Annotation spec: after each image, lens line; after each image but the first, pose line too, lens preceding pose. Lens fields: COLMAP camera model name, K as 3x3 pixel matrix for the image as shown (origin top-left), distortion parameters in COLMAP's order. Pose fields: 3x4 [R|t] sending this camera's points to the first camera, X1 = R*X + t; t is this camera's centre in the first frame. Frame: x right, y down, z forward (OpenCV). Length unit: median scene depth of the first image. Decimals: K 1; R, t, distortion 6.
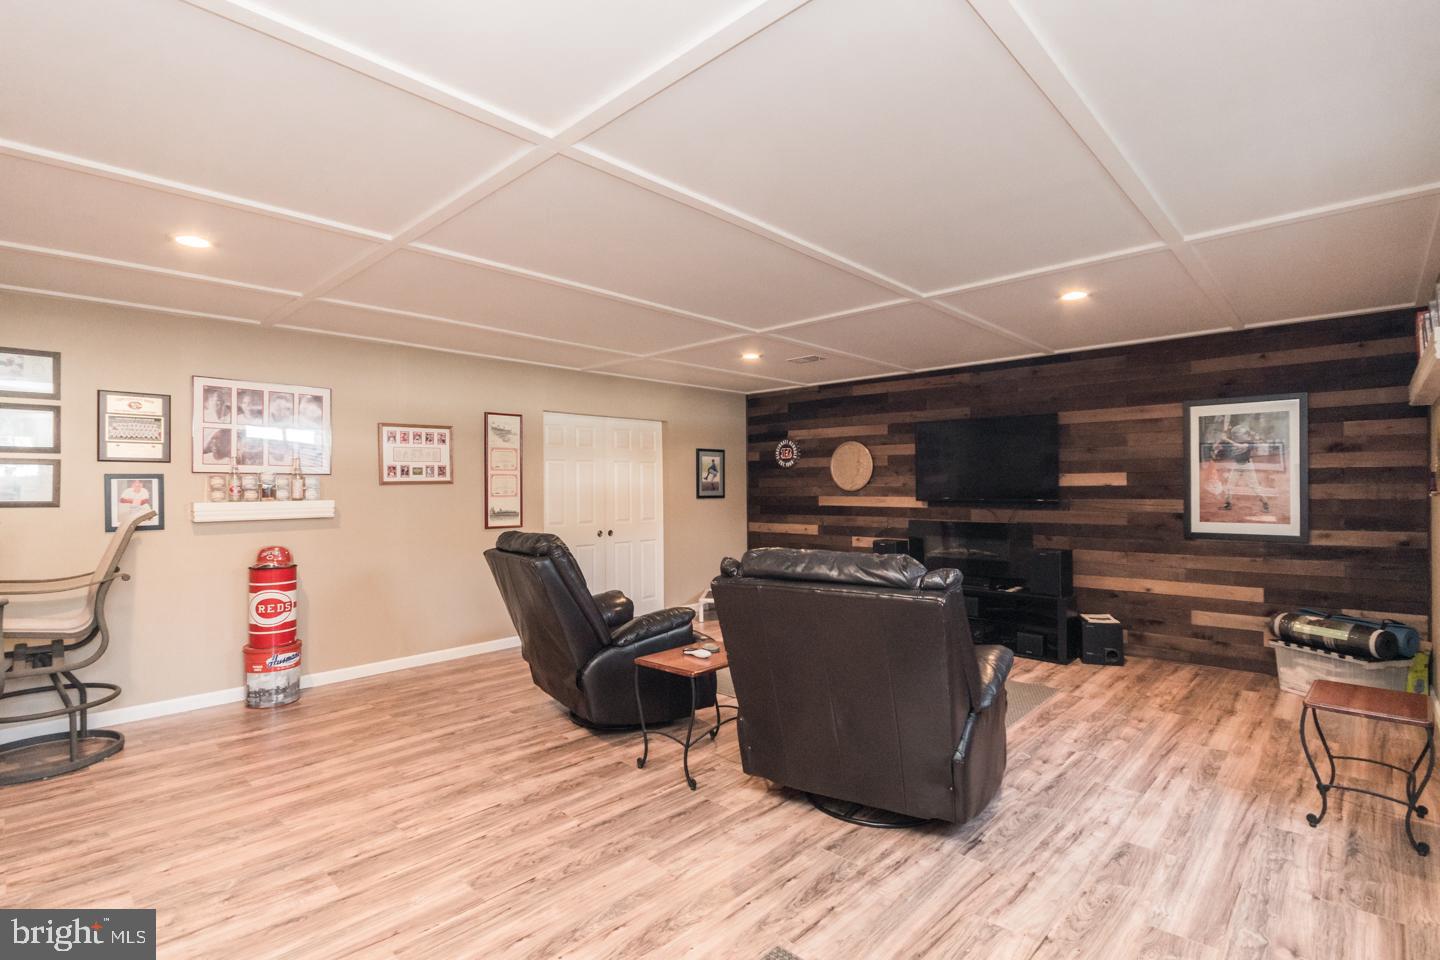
lens RADIAL K [[682.2, 0, 717.8], [0, 682.2, 471.1], [0, 0, 1]] dist [-0.002517, -0.001790]
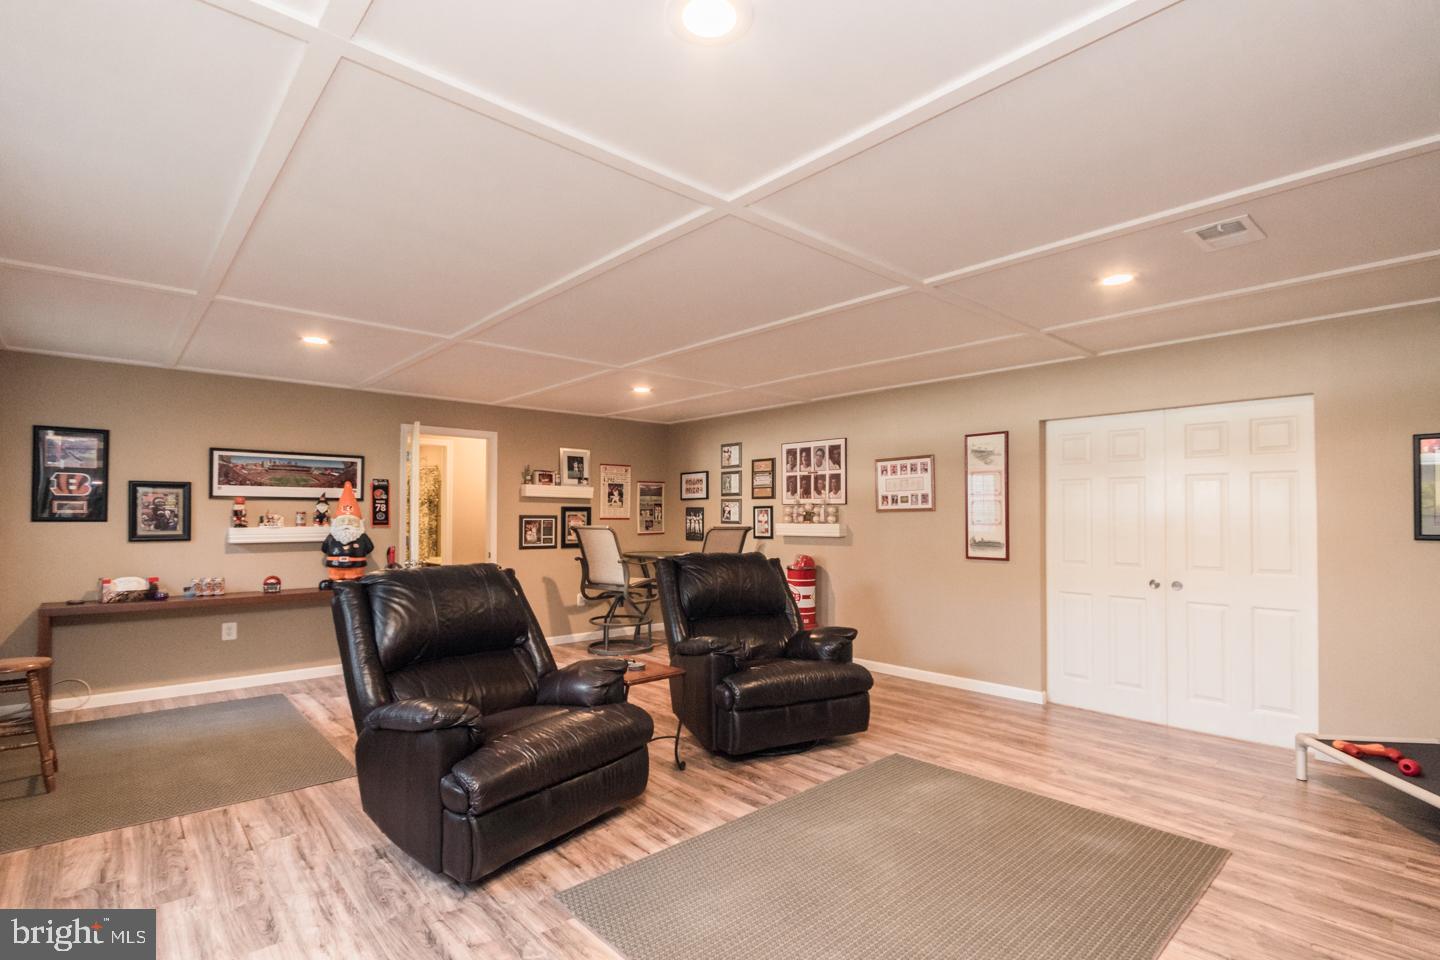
lens RADIAL K [[687.7, 0, 718.3], [0, 687.7, 503.0], [0, 0, 1]] dist [-0.000430, -0.000513]
pose [[-0.080174, -0.008974, -0.996740, 0.765905], [0.025750, 0.999607, -0.011071, 0.011309], [0.996448, -0.026554, -0.079912, 0.881370]]
